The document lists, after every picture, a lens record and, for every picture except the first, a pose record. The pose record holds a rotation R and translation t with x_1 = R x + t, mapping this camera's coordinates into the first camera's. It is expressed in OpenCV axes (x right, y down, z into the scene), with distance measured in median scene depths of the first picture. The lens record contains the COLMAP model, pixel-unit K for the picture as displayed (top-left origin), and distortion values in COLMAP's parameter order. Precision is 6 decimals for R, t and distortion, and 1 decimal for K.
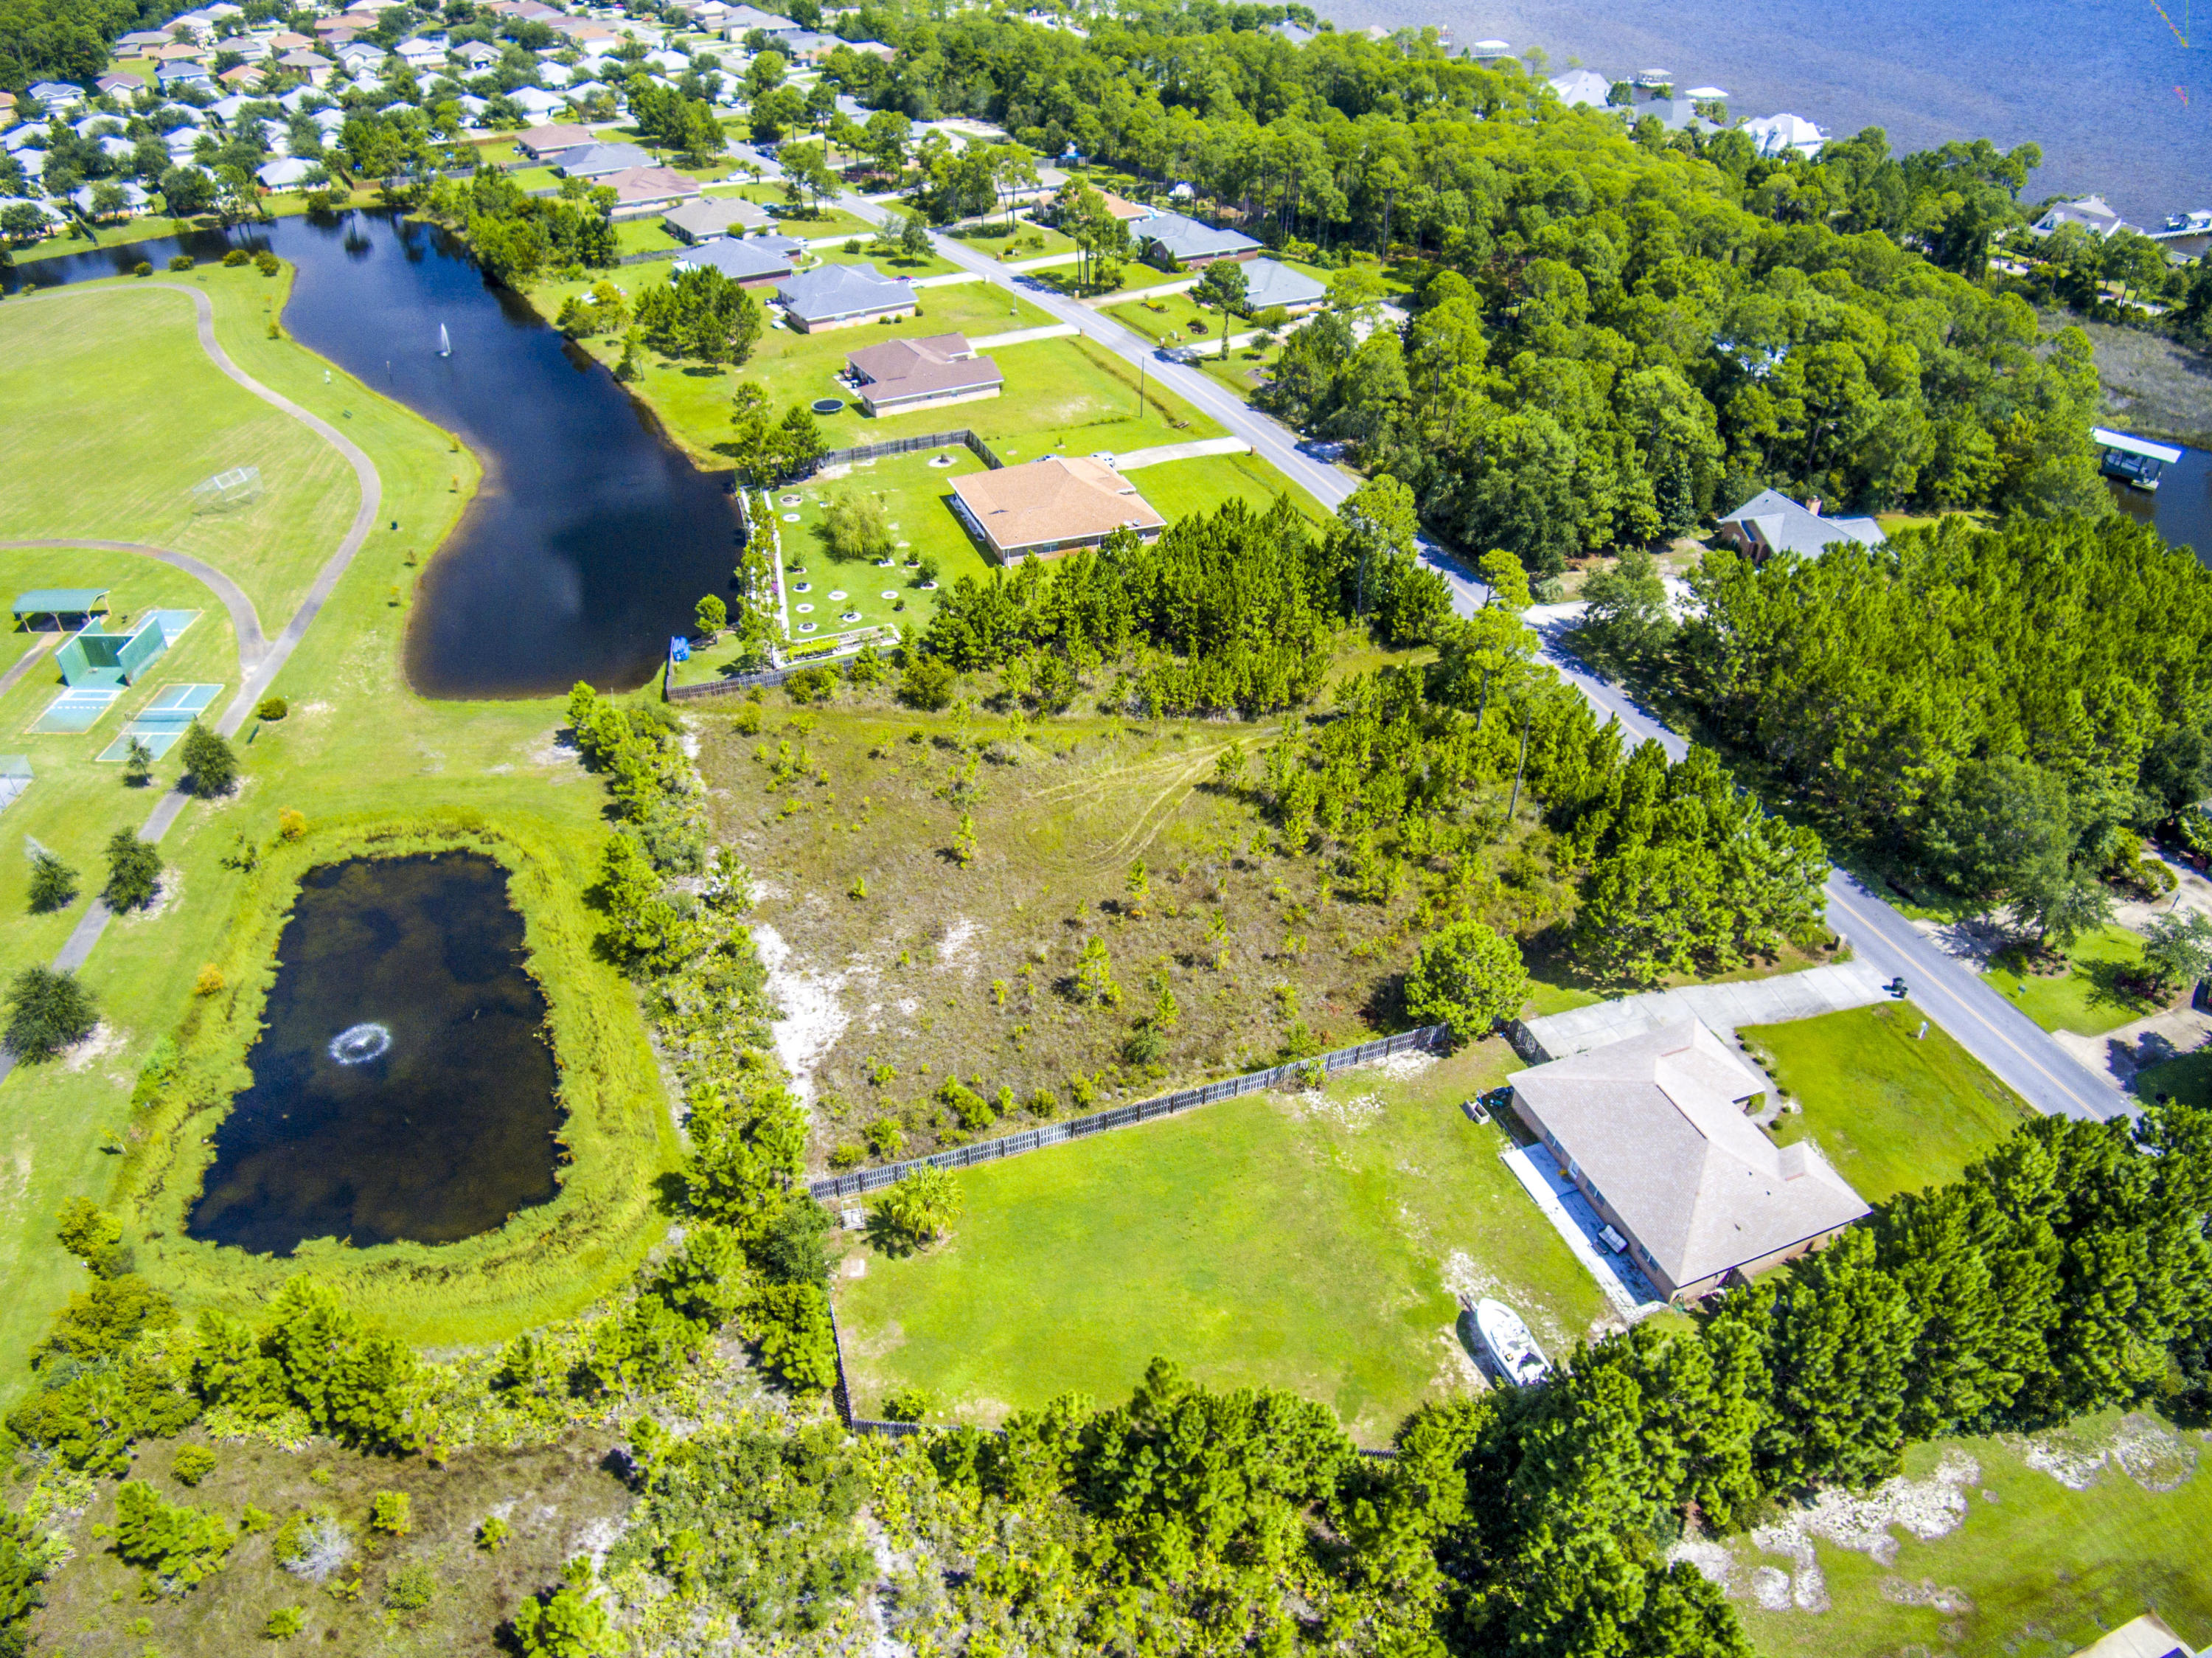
lens RADIAL K [[1510.9, 0, 1121.9], [0, 1510.9, 794.6], [0, 0, 1]] dist [-0.089793, 0.016300]
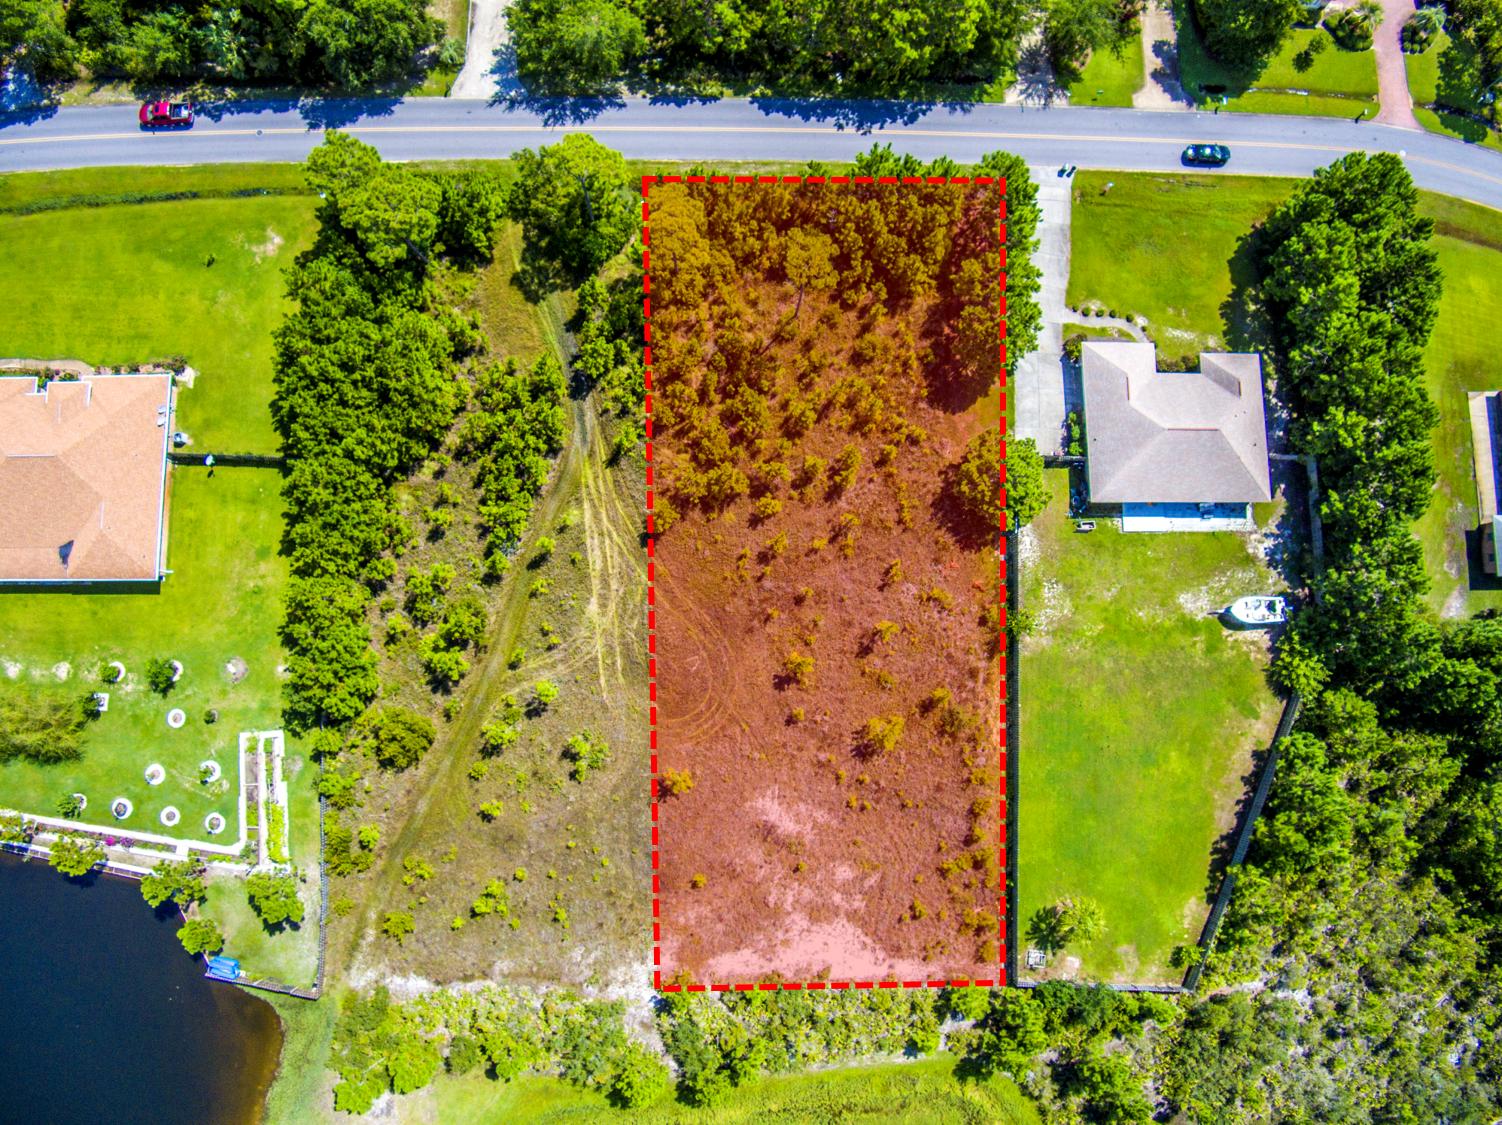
lens RADIAL K [[1020.0, 0, 761.3], [0, 1020.0, 546.5], [0, 0, 1]] dist [-0.088029, 0.017069]
pose [[0.356978, -0.927167, 0.113705, -0.003827], [0.500075, 0.292499, 0.815089, -0.435512], [-0.788982, -0.234107, 0.568069, 0.400306]]
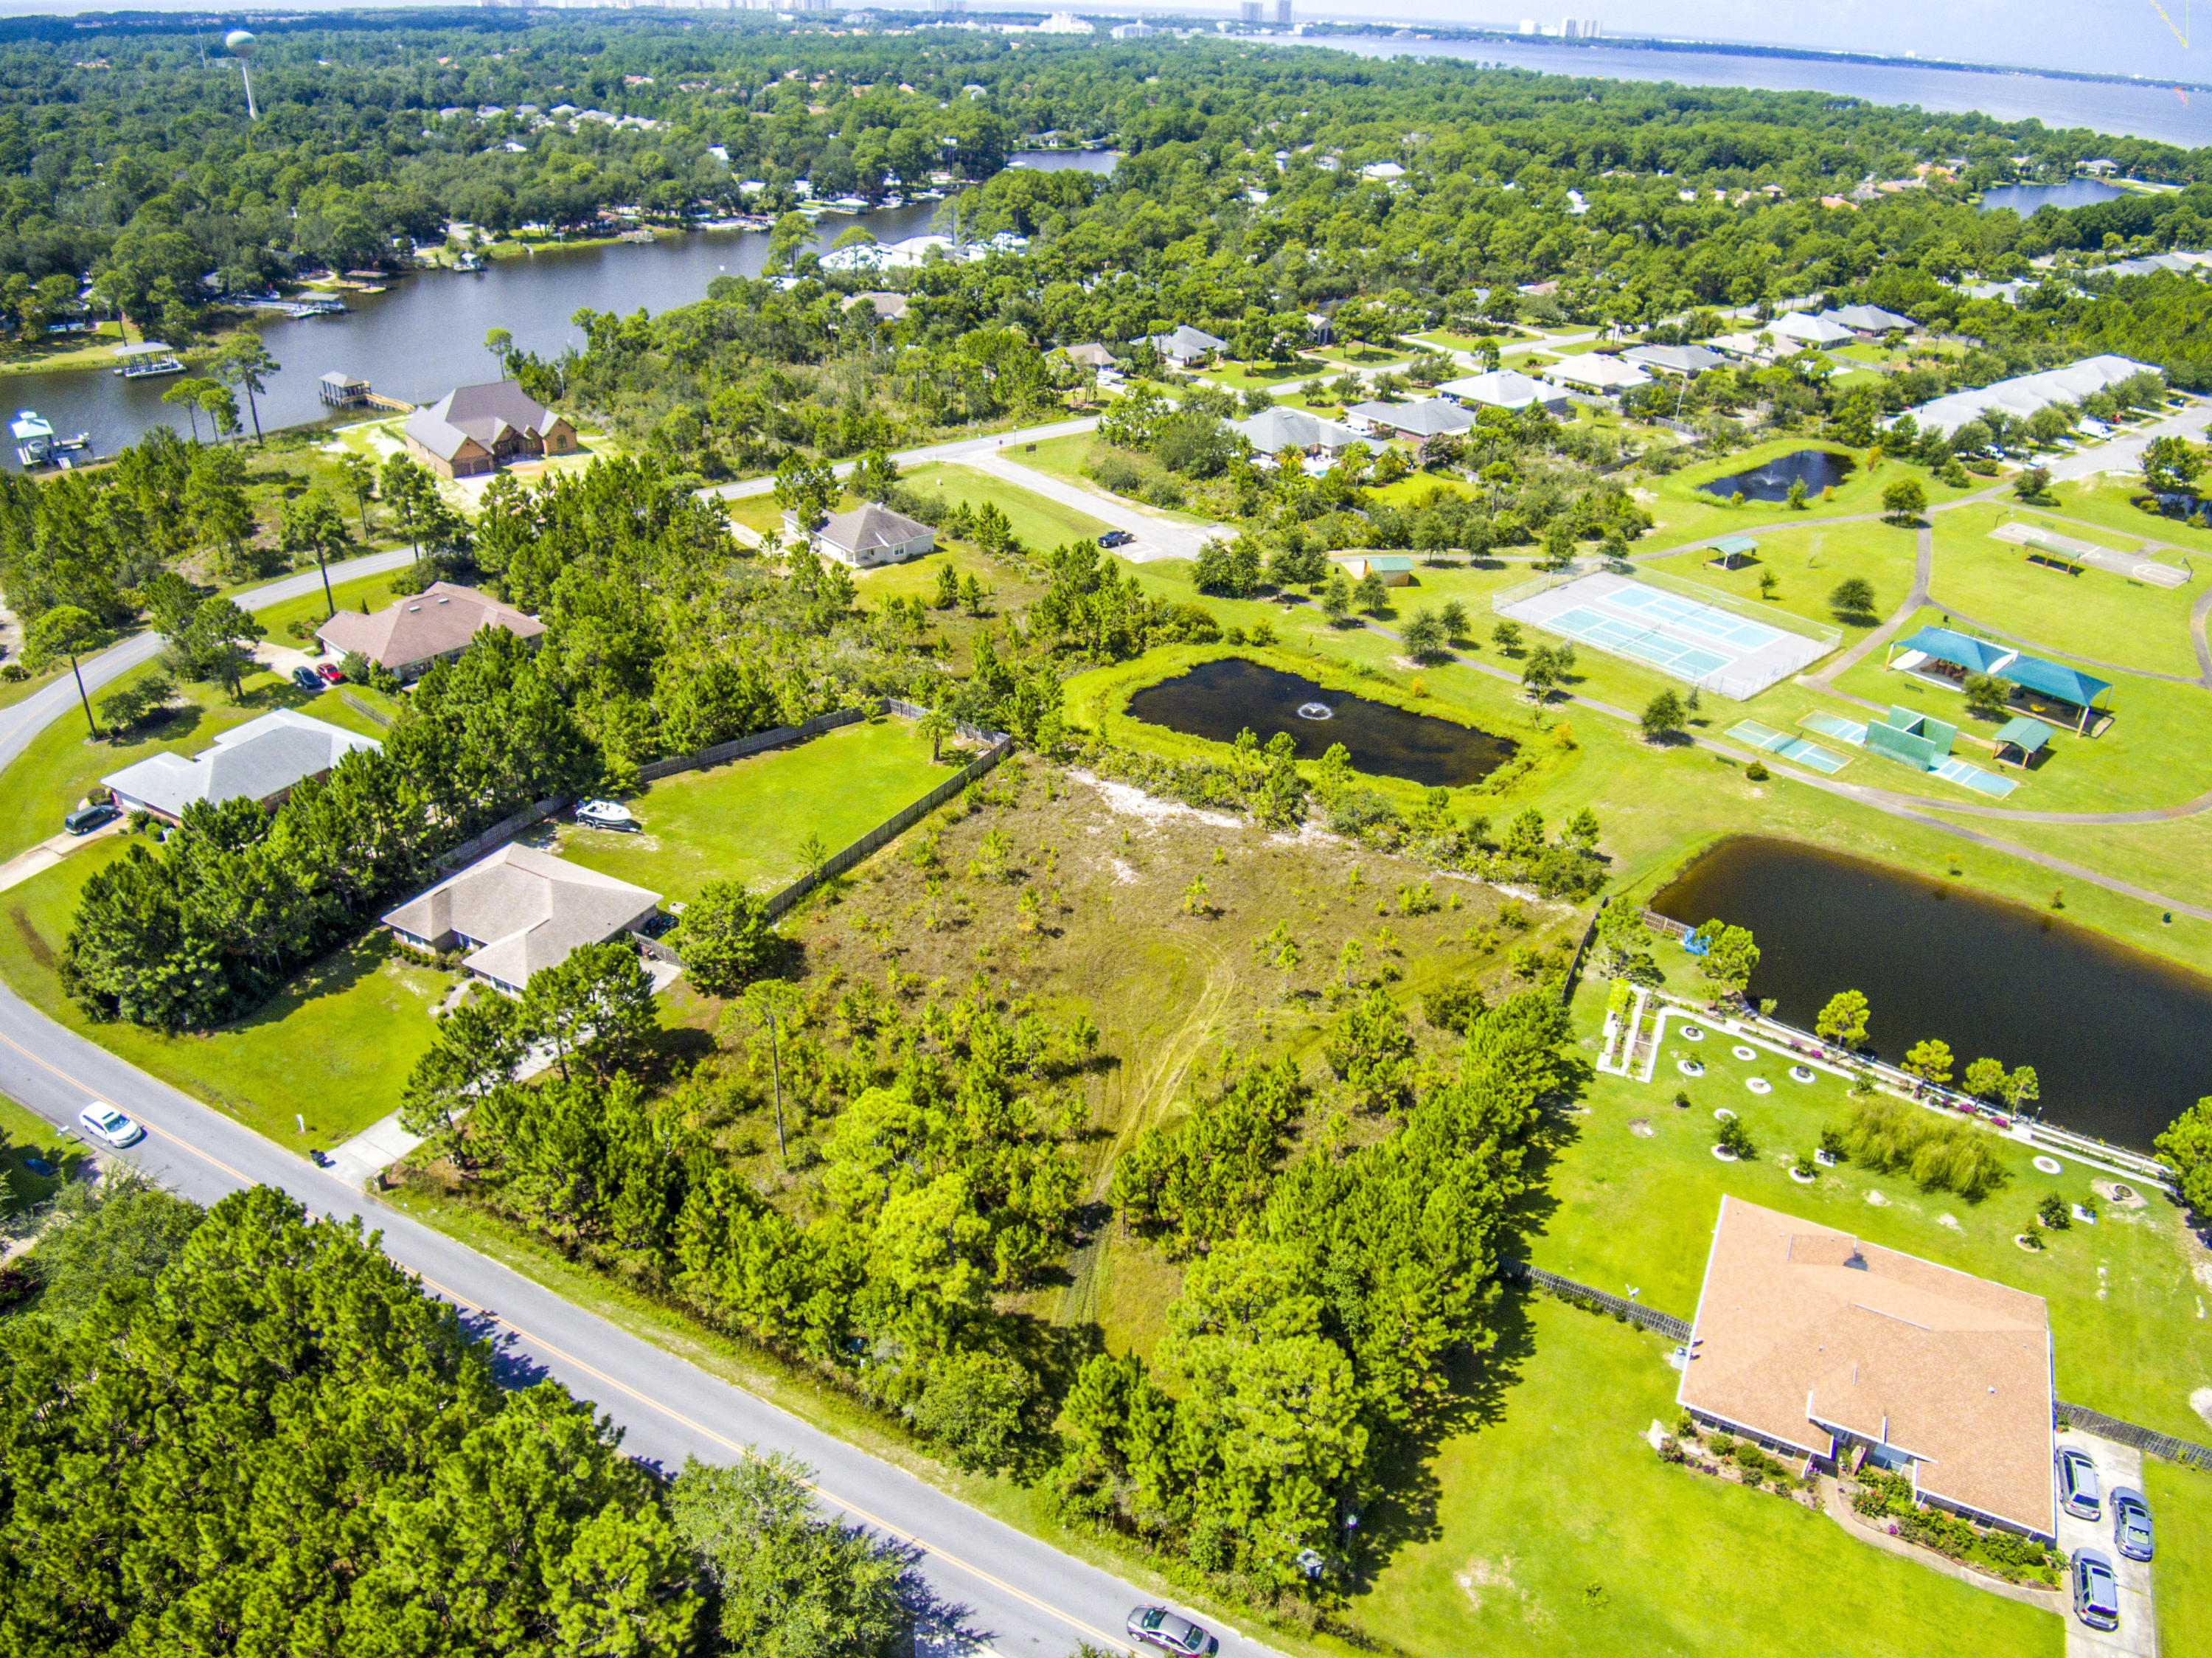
lens RADIAL K [[1502.3, 0, 1121.2], [0, 1502.3, 805.4], [0, 0, 1]] dist [-0.088029, 0.017069]
pose [[-0.749018, 0.279028, -0.600929, 0.416520], [-0.416720, 0.506726, 0.754701, -0.581659], [0.515089, 0.815703, -0.263271, 0.862662]]
